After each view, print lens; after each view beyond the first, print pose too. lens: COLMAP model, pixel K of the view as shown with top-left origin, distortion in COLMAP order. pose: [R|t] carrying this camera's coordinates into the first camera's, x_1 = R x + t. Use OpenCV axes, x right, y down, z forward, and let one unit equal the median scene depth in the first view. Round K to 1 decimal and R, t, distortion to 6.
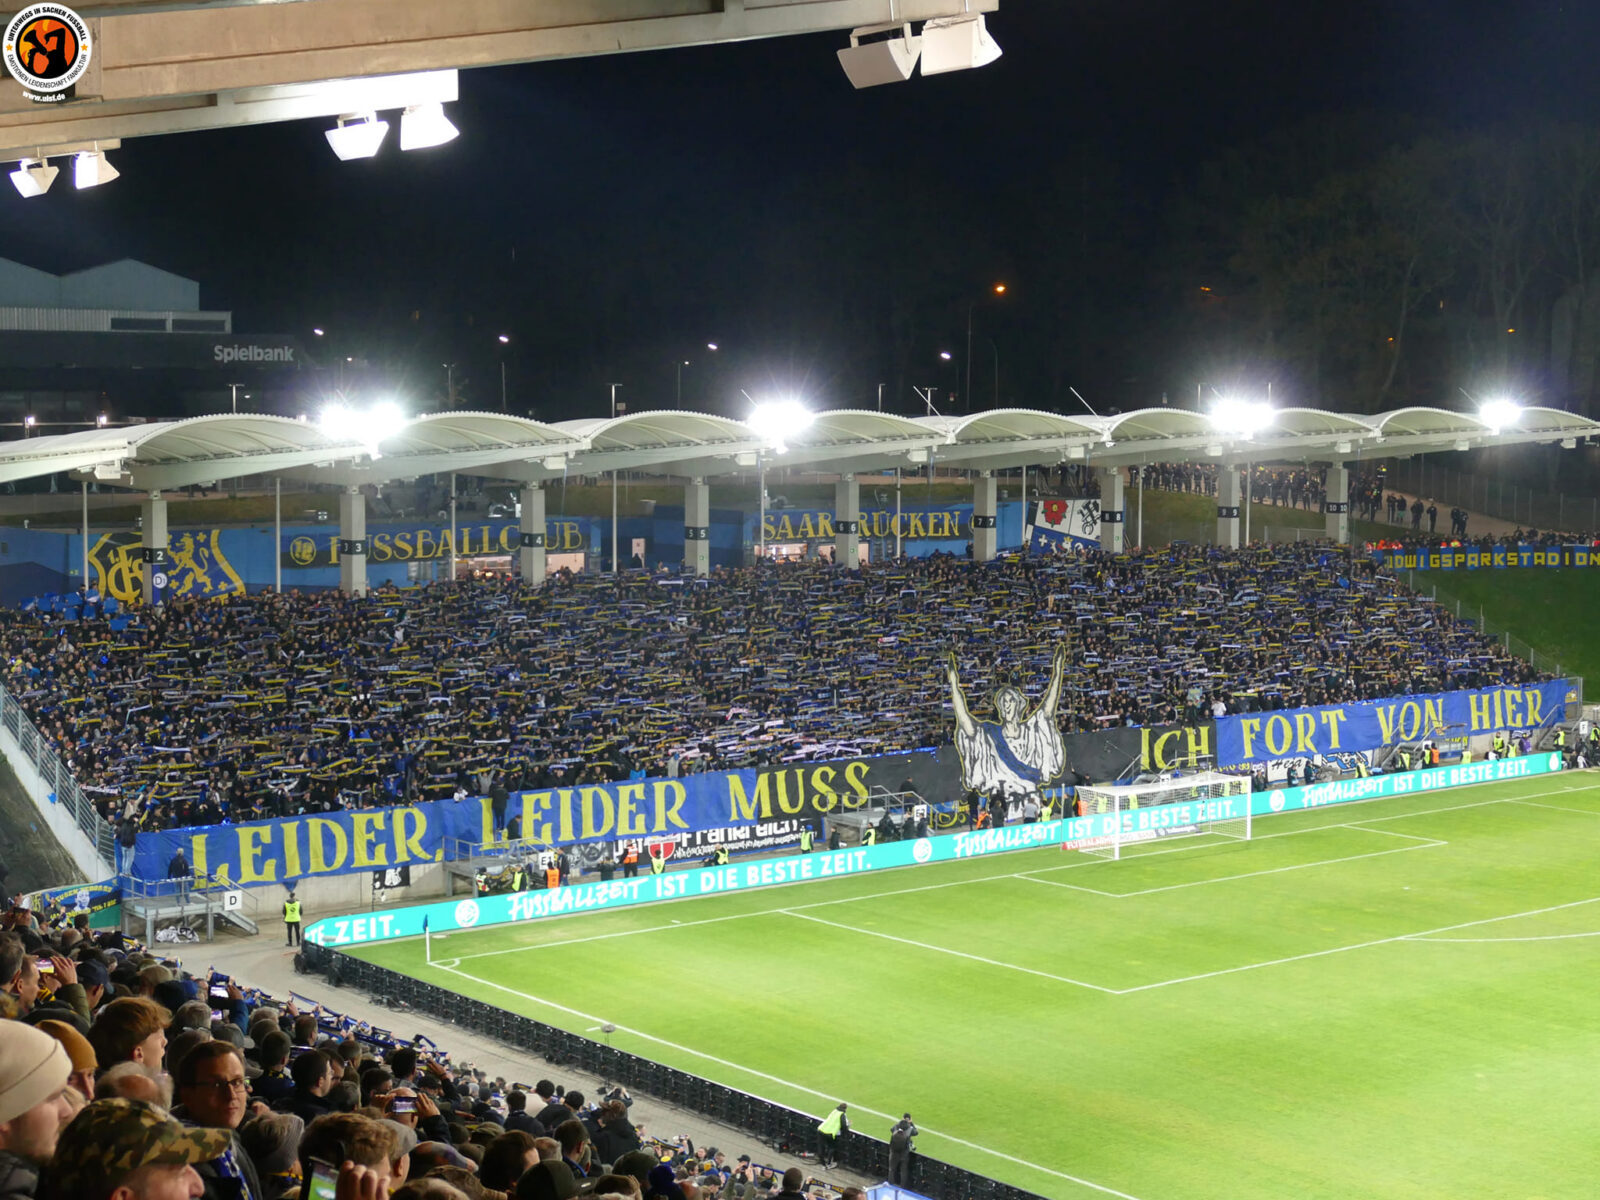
lens RADIAL K [[2660.7, 0, 800.0], [0, 2660.7, 600.0], [0, 0, 1]] dist [-0.019186, -0.082790]
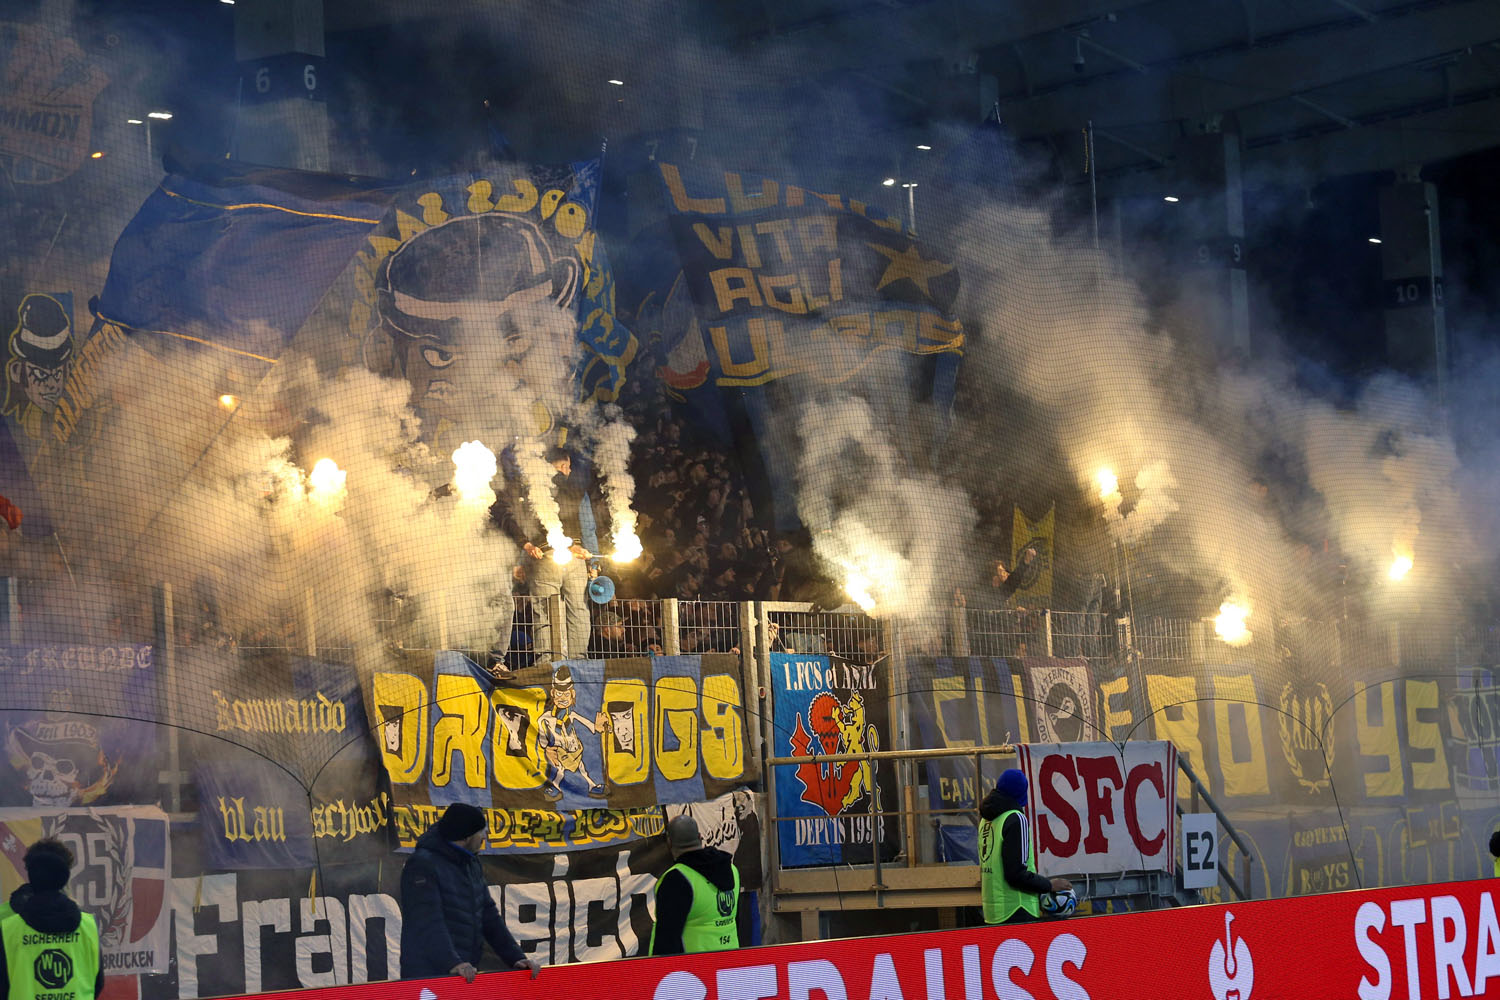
lens RADIAL K [[4238.8, 0, 723.3], [0, 4238.8, 500.2], [0, 0, 1]] dist [-0.099184, -0.490776]
pose [[0.949728, -0.022783, 0.312247, -0.085915], [0.072868, 0.986044, -0.149690, 0.094366], [-0.304479, 0.164918, 0.938134, 0.665971]]
